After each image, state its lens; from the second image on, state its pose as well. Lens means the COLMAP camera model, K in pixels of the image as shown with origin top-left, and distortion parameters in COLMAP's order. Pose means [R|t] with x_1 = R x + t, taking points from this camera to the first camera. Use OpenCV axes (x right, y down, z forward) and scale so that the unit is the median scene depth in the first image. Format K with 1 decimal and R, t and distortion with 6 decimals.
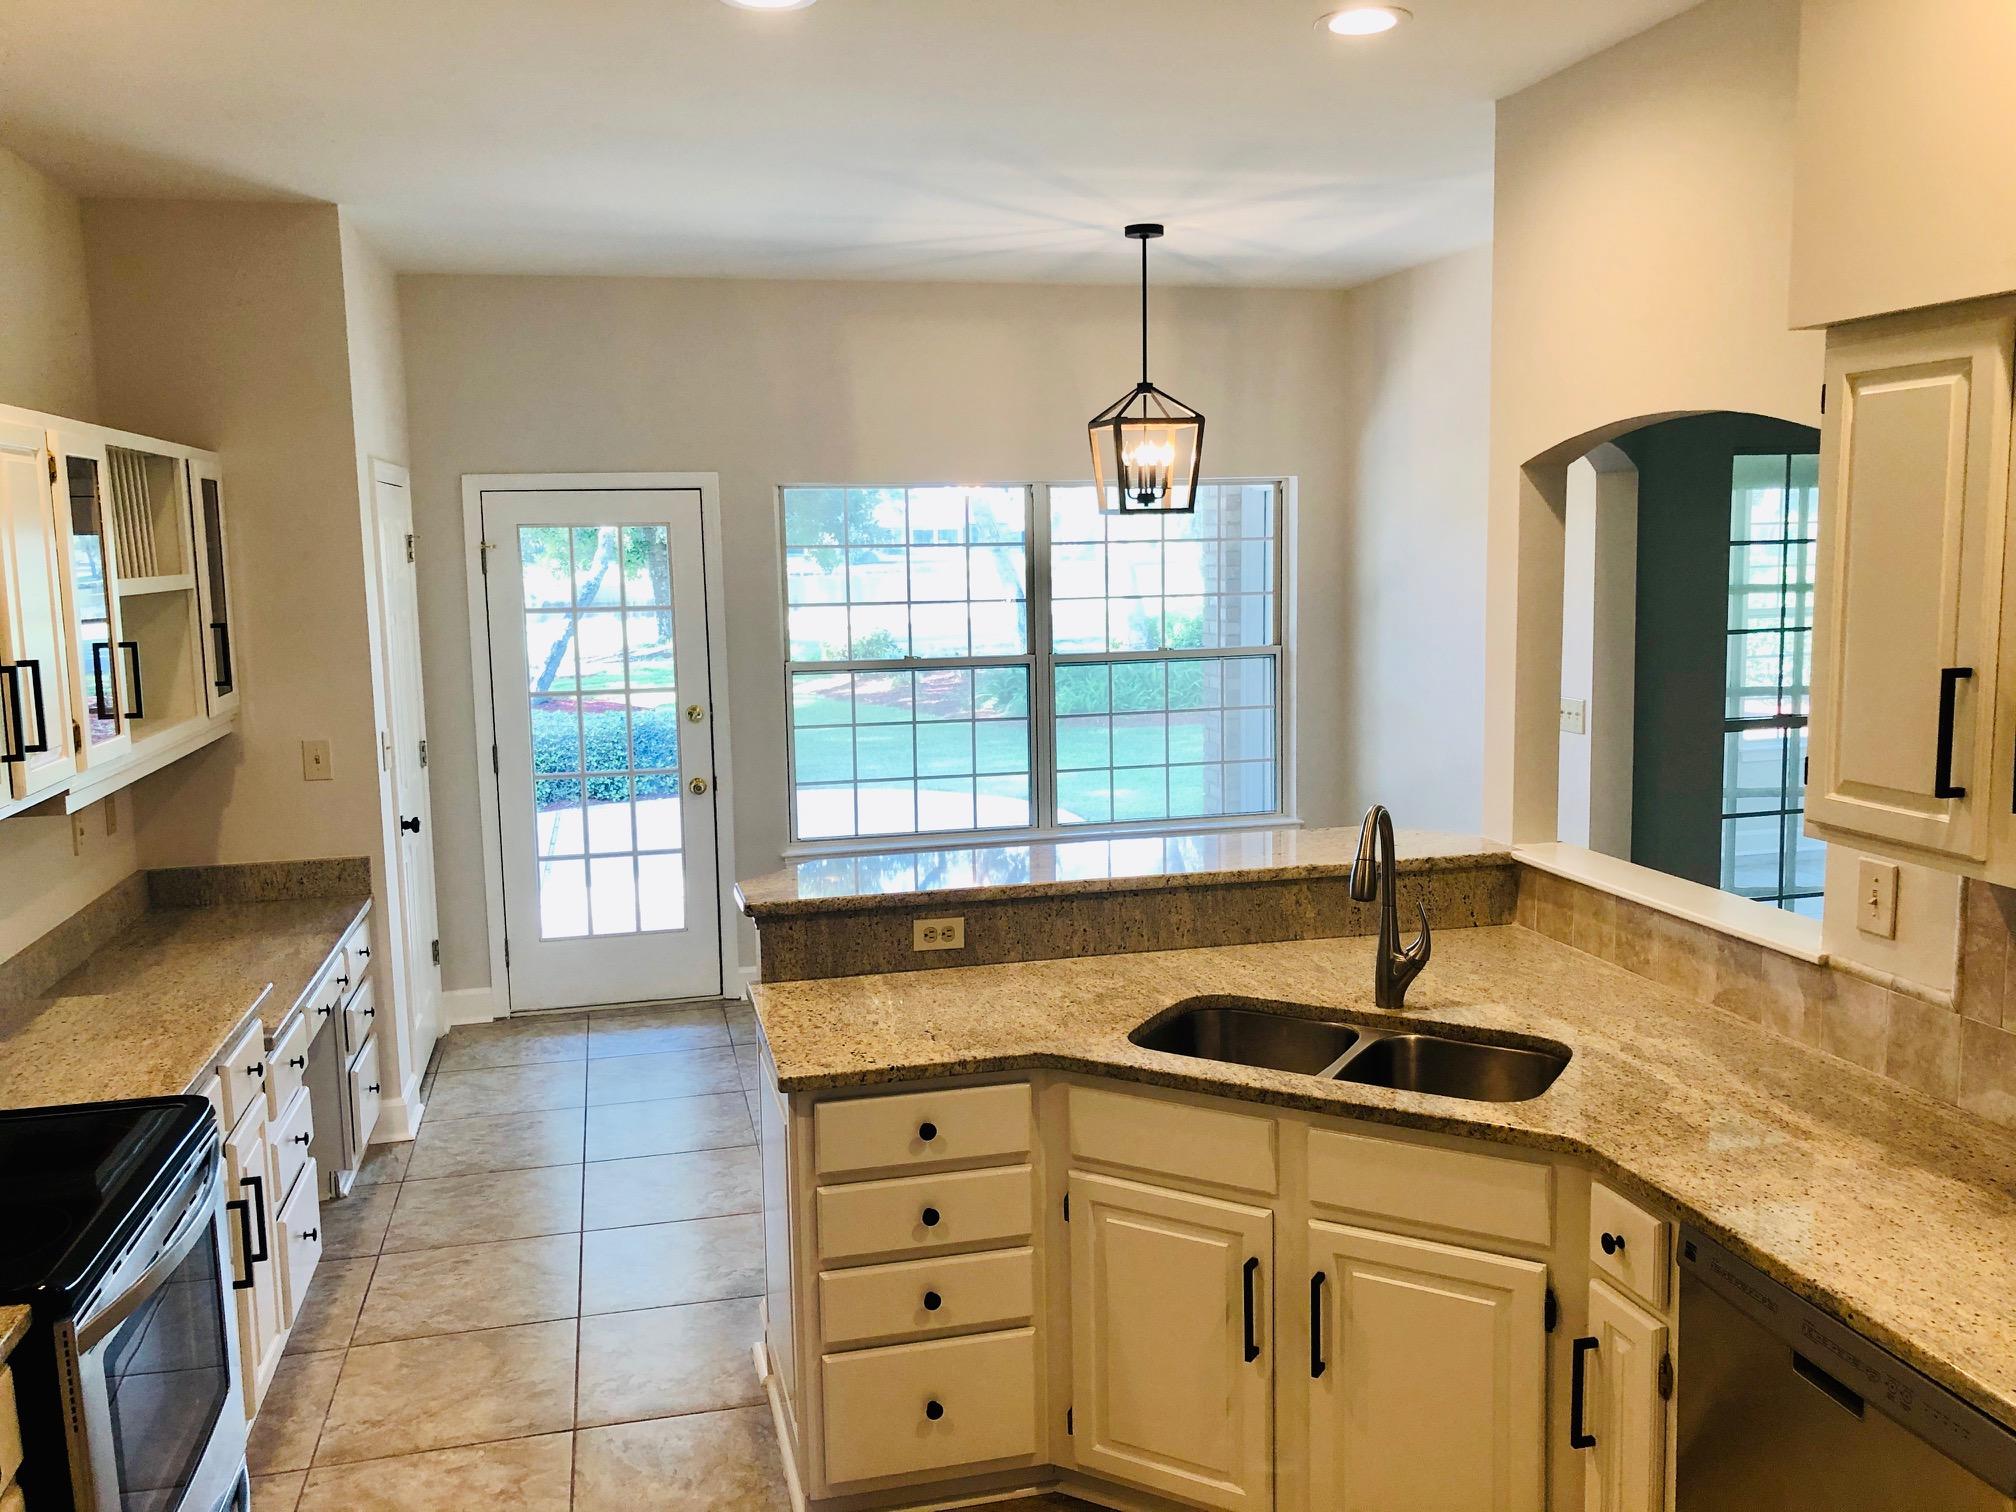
lens RADIAL K [[1656.4, 0, 1016.4], [0, 1656.4, 753.3], [0, 0, 1]] dist [0.050320, -0.056340]
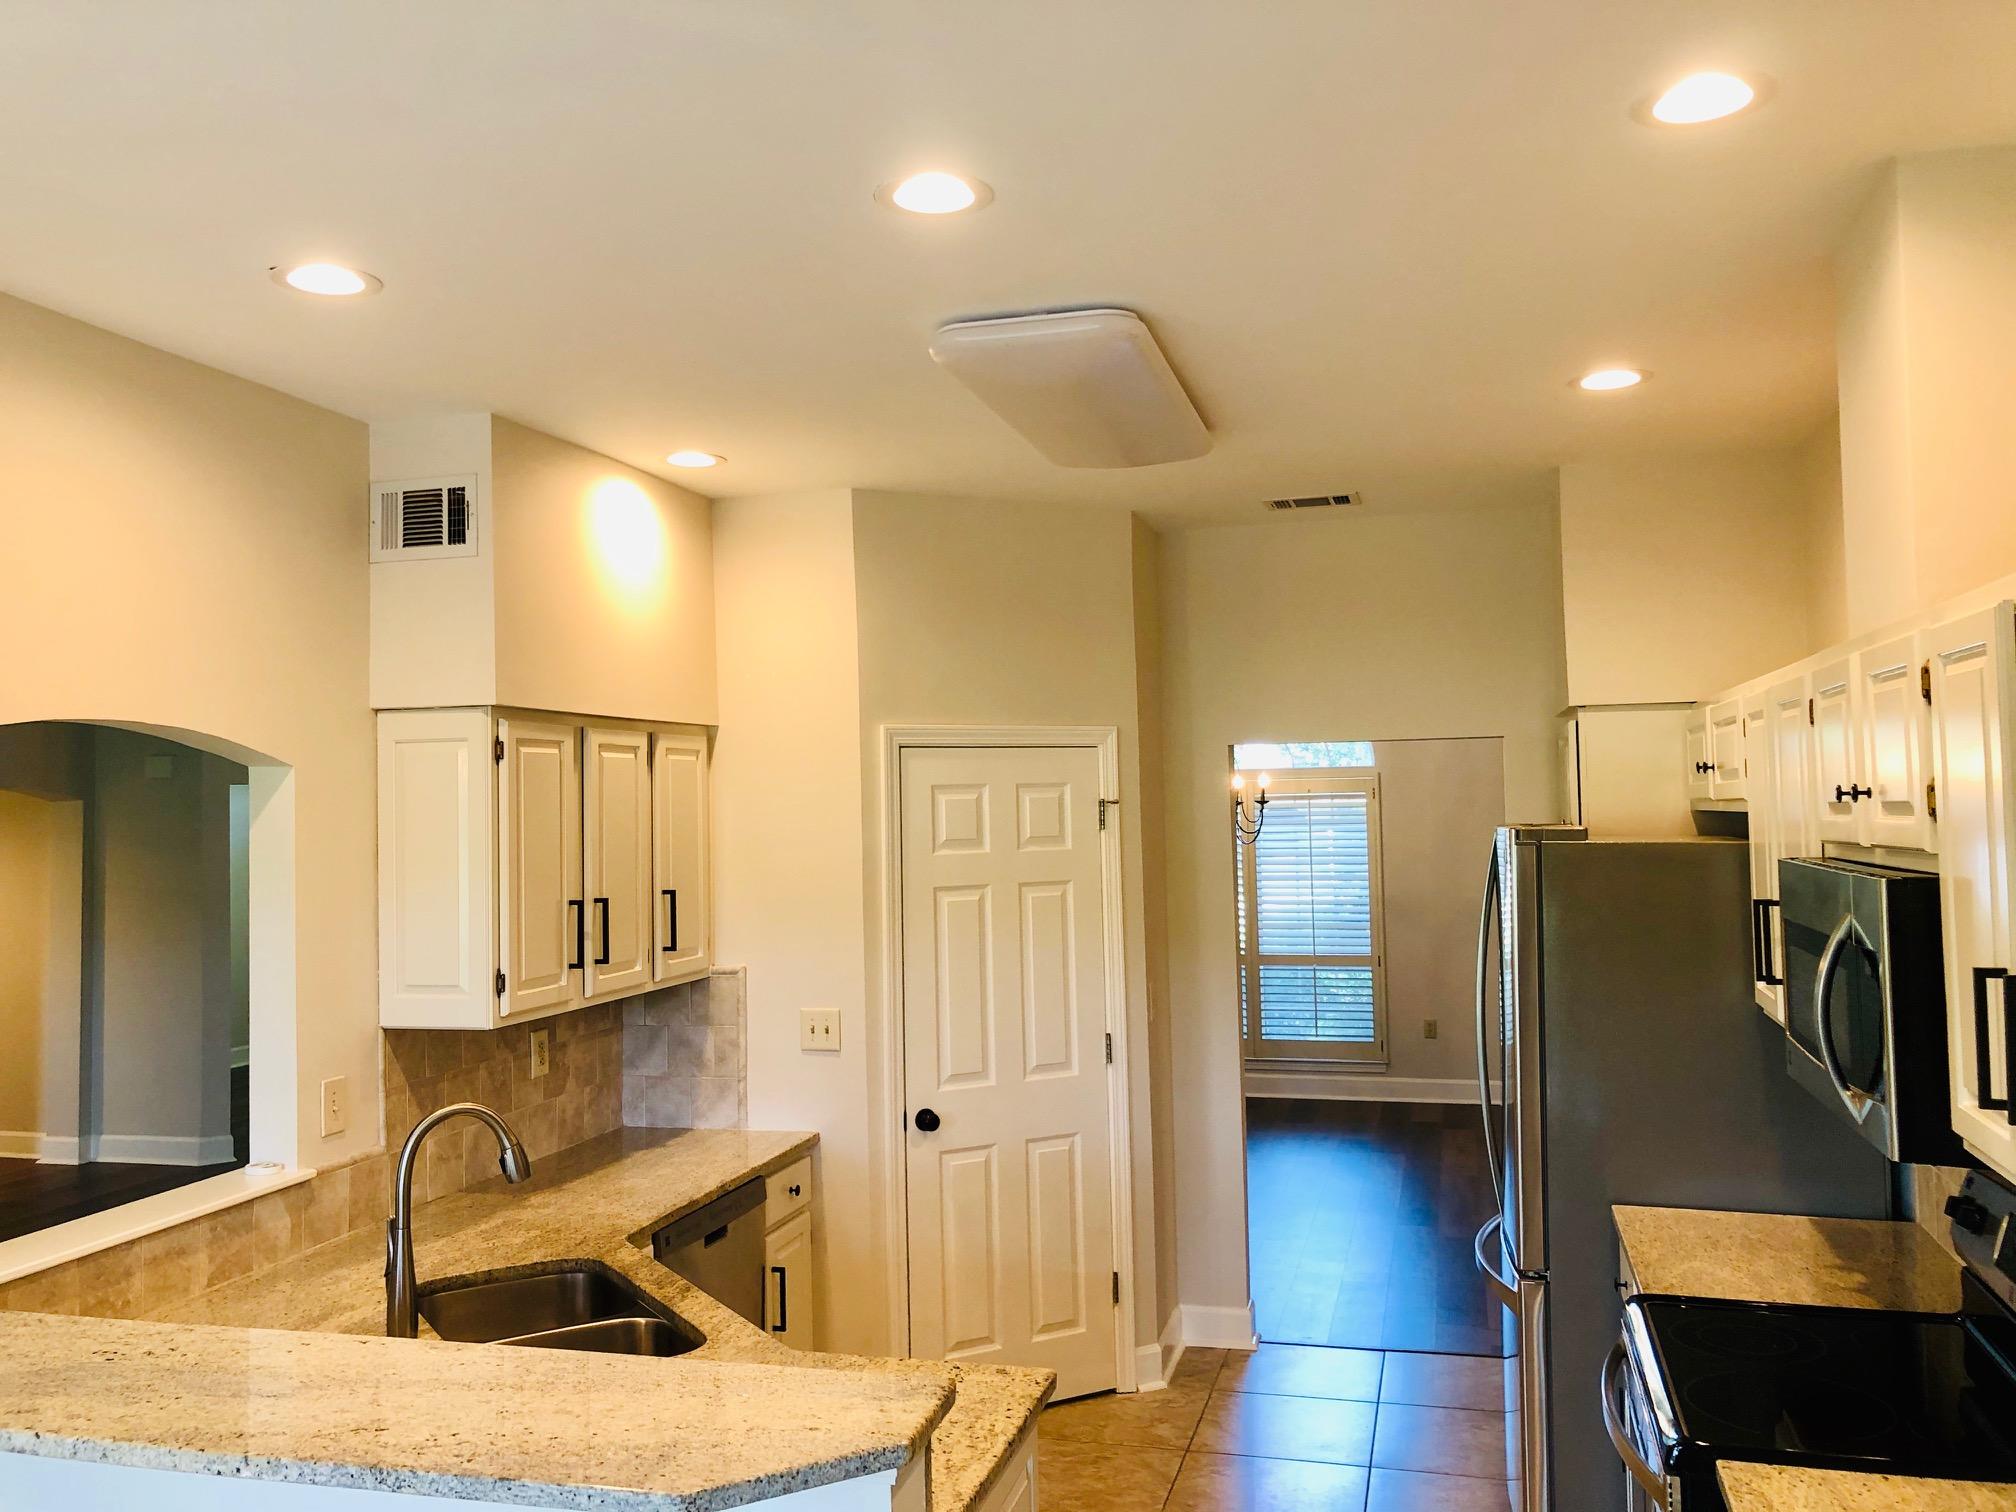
lens RADIAL K [[1656.4, 0, 1003.7], [0, 1656.4, 739.9], [0, 0, 1]] dist [0.050320, -0.056340]
pose [[-0.873834, 0.050389, 0.483606, -0.584190], [0.094991, 0.993142, 0.068162, -0.231266], [-0.476855, 0.105500, -0.872628, 1.762188]]
